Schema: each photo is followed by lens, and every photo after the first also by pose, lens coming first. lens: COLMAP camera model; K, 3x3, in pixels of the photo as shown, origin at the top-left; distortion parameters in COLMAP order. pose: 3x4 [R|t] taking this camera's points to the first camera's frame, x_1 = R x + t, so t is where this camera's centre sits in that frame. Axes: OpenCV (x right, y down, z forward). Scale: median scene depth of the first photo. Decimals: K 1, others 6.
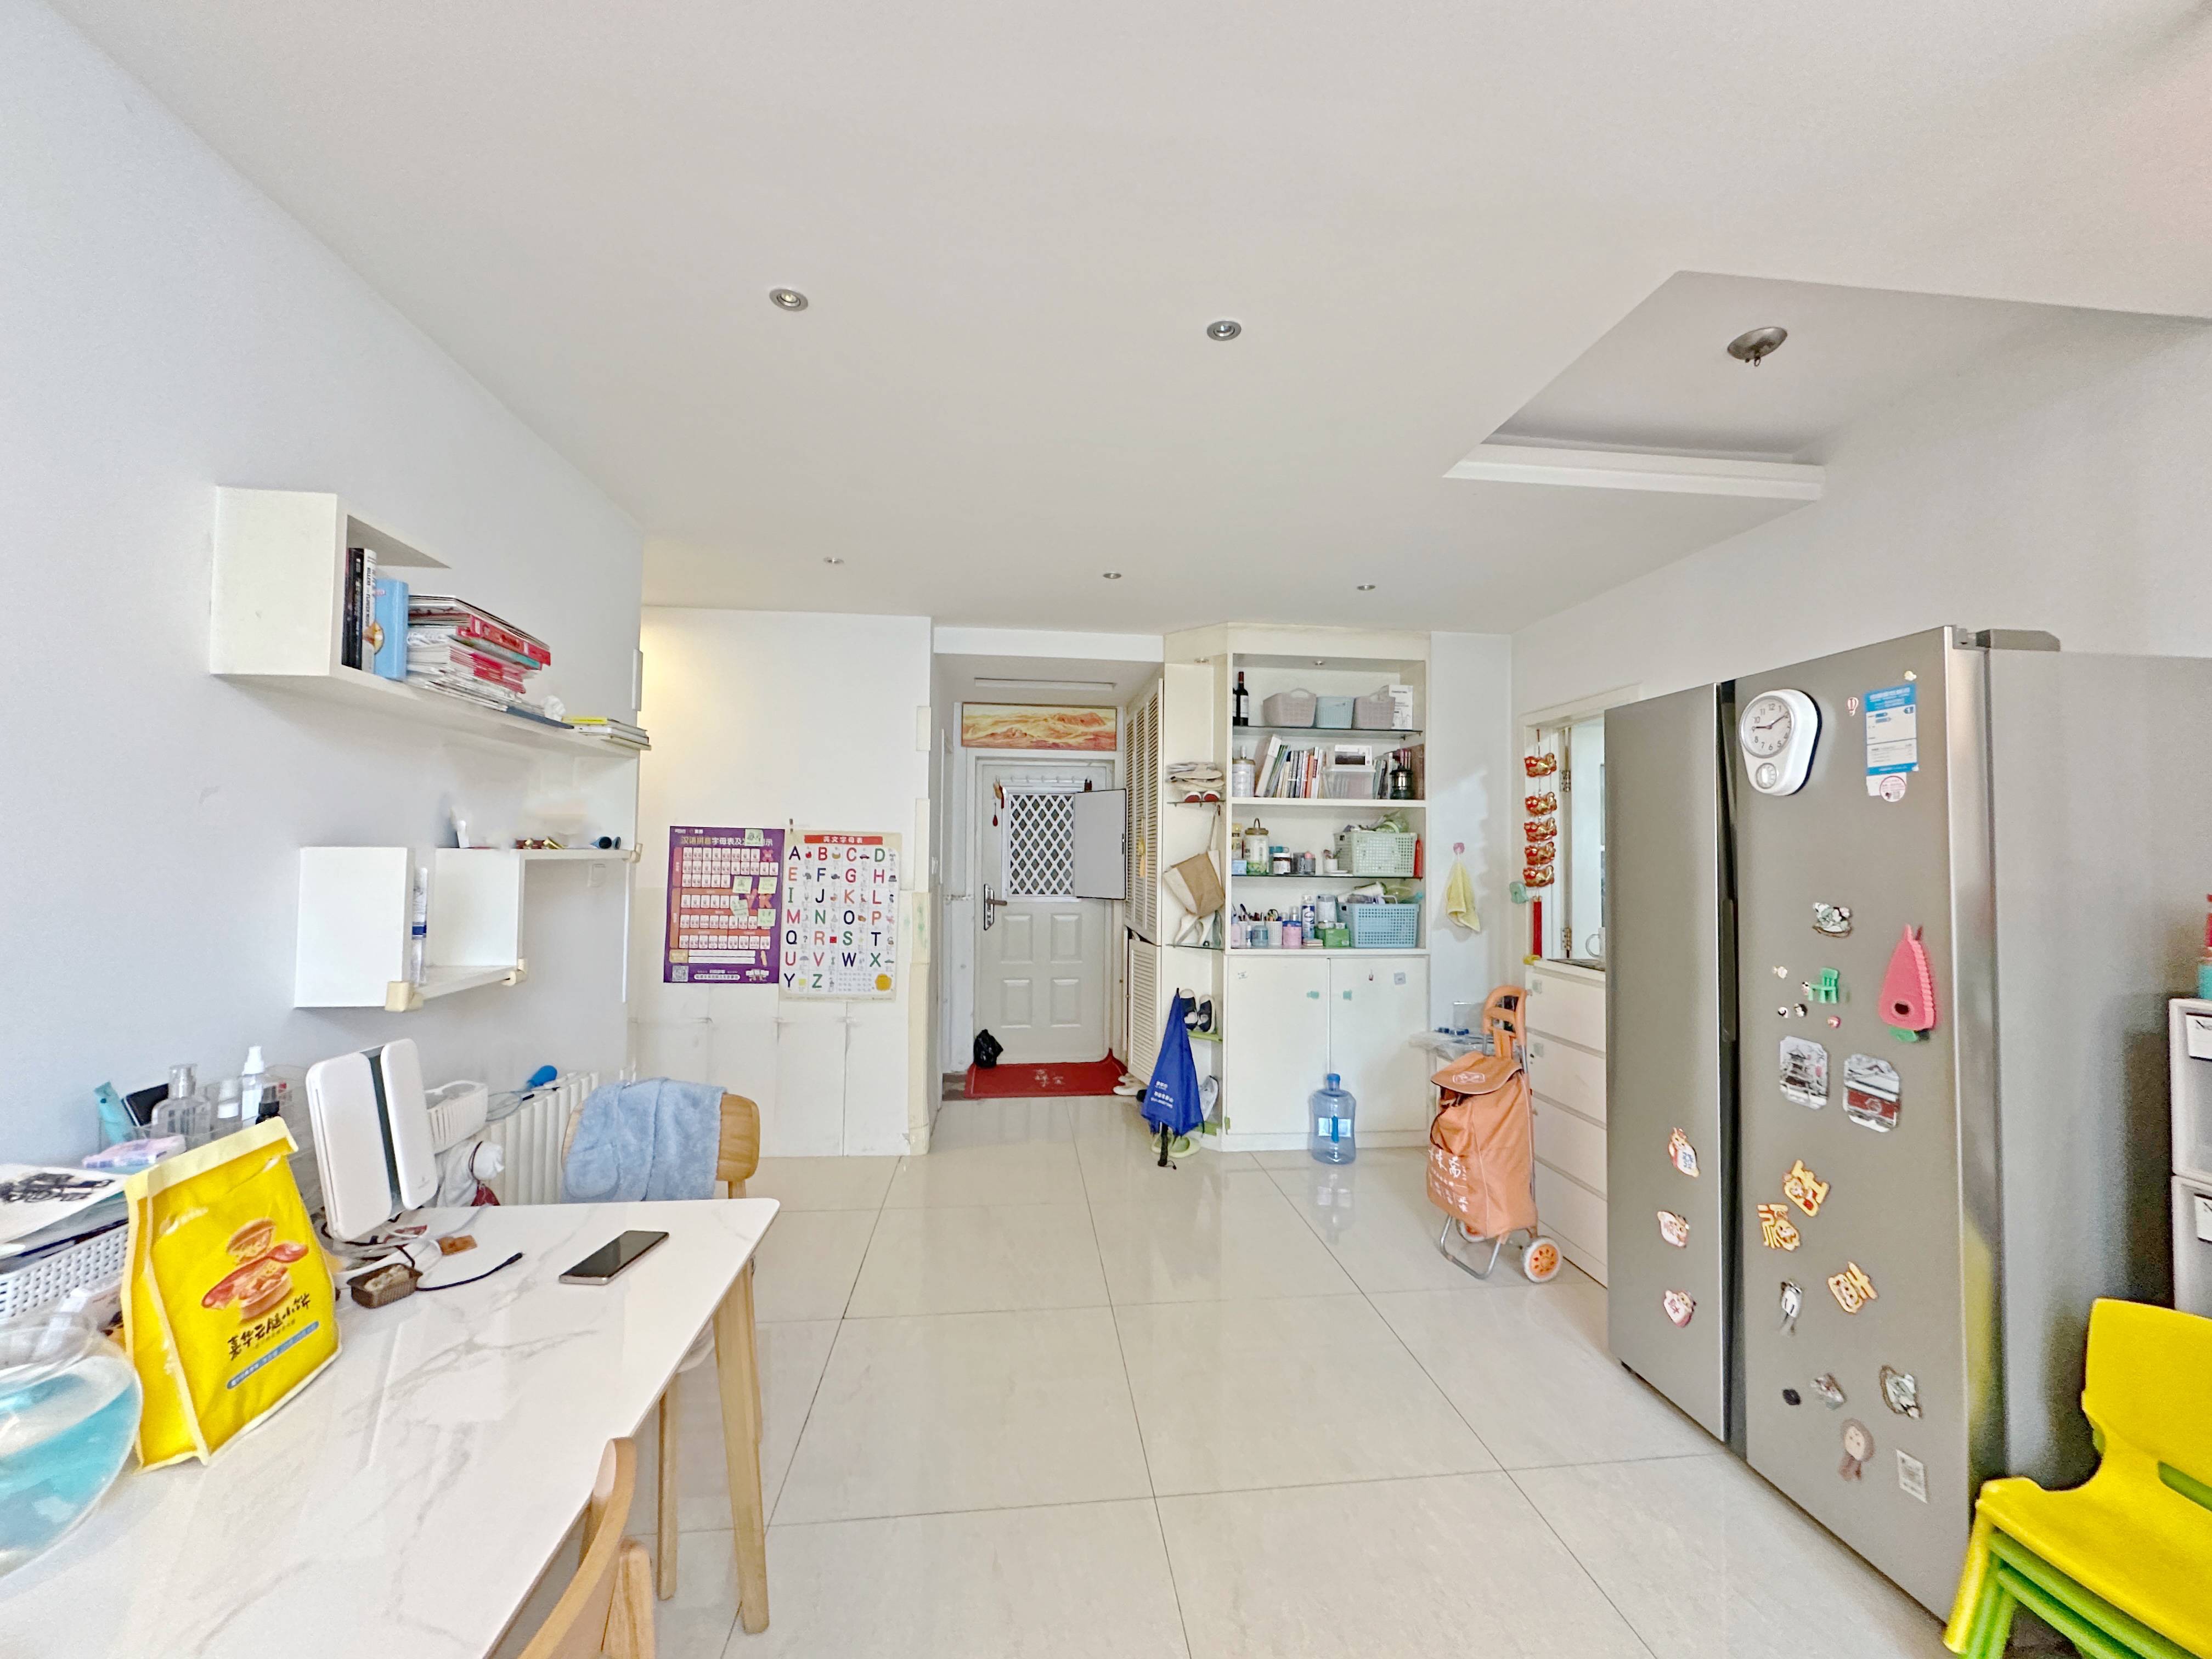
lens RADIAL K [[877.3, 0, 1106.0], [0, 877.3, 829.5], [0, 0, 1]] dist [0.000938, 0.000246]
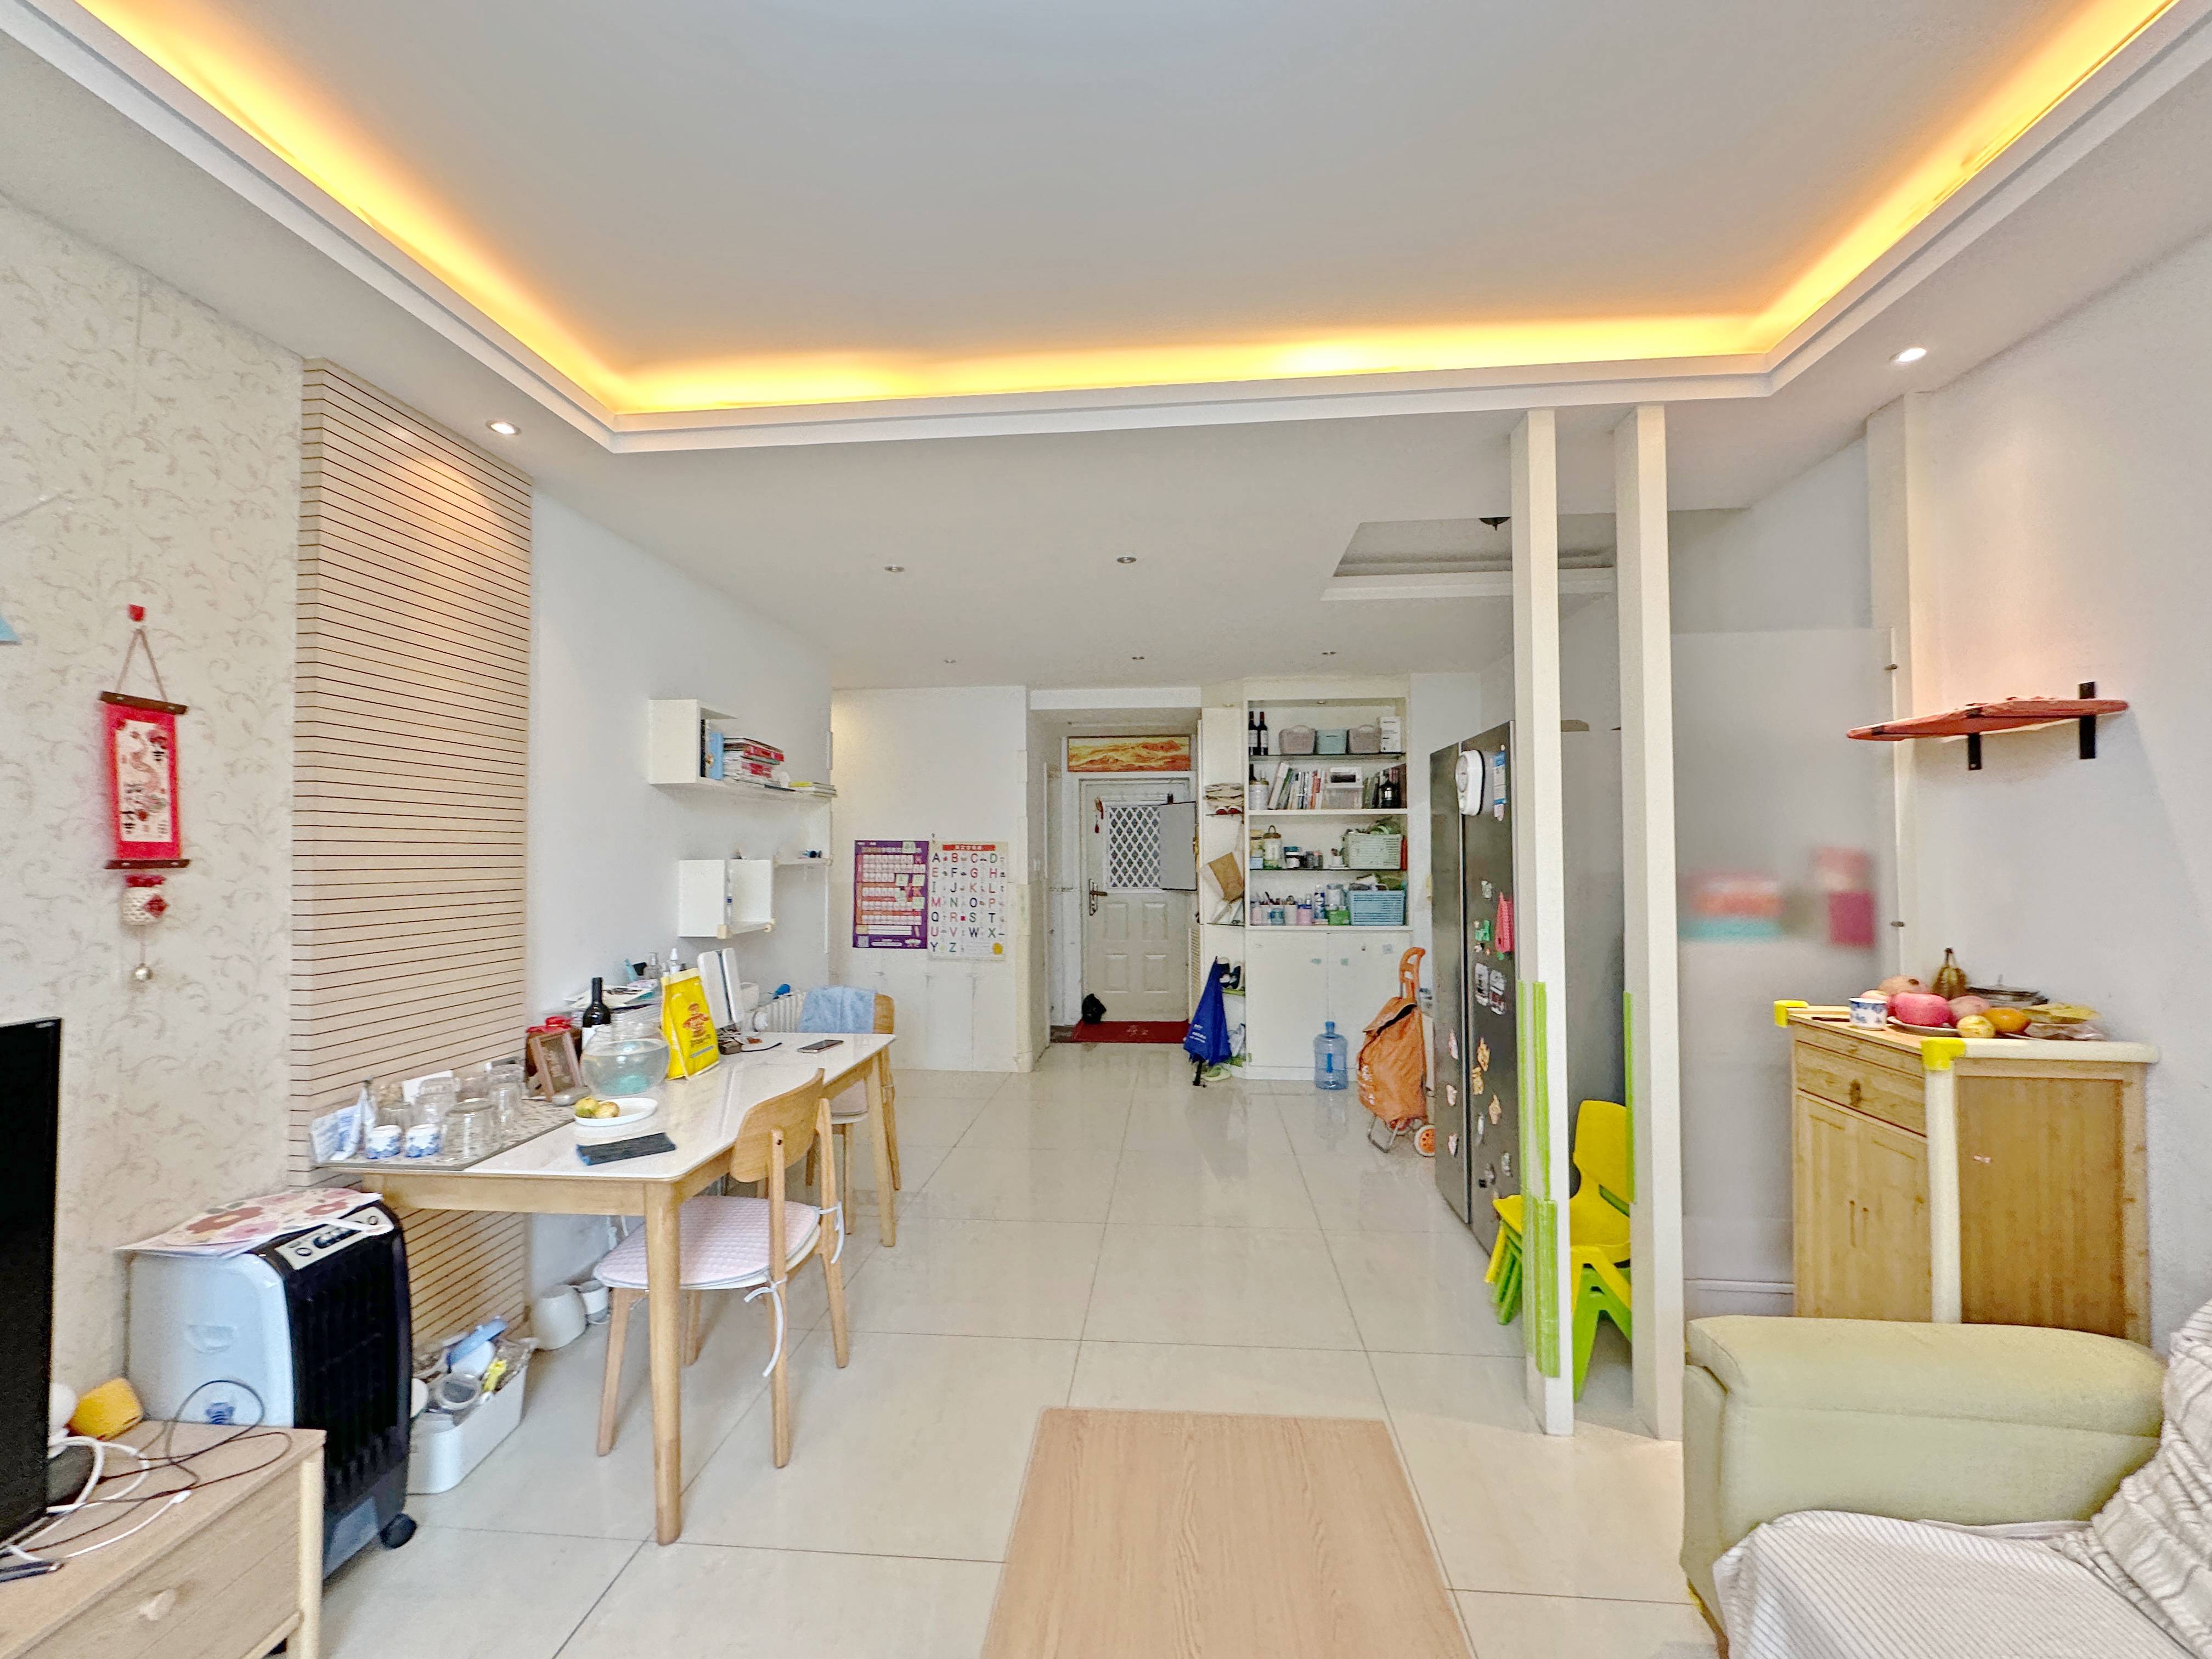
lens RADIAL K [[877.3, 0, 1106.0], [0, 877.3, 829.5], [0, 0, 1]] dist [0.000938, 0.000246]
pose [[0.979984, -0.020734, -0.197991, 0.190061], [0.021153, 0.999776, -0.000002, -0.012226], [0.197947, -0.004186, 0.980204, -0.326097]]
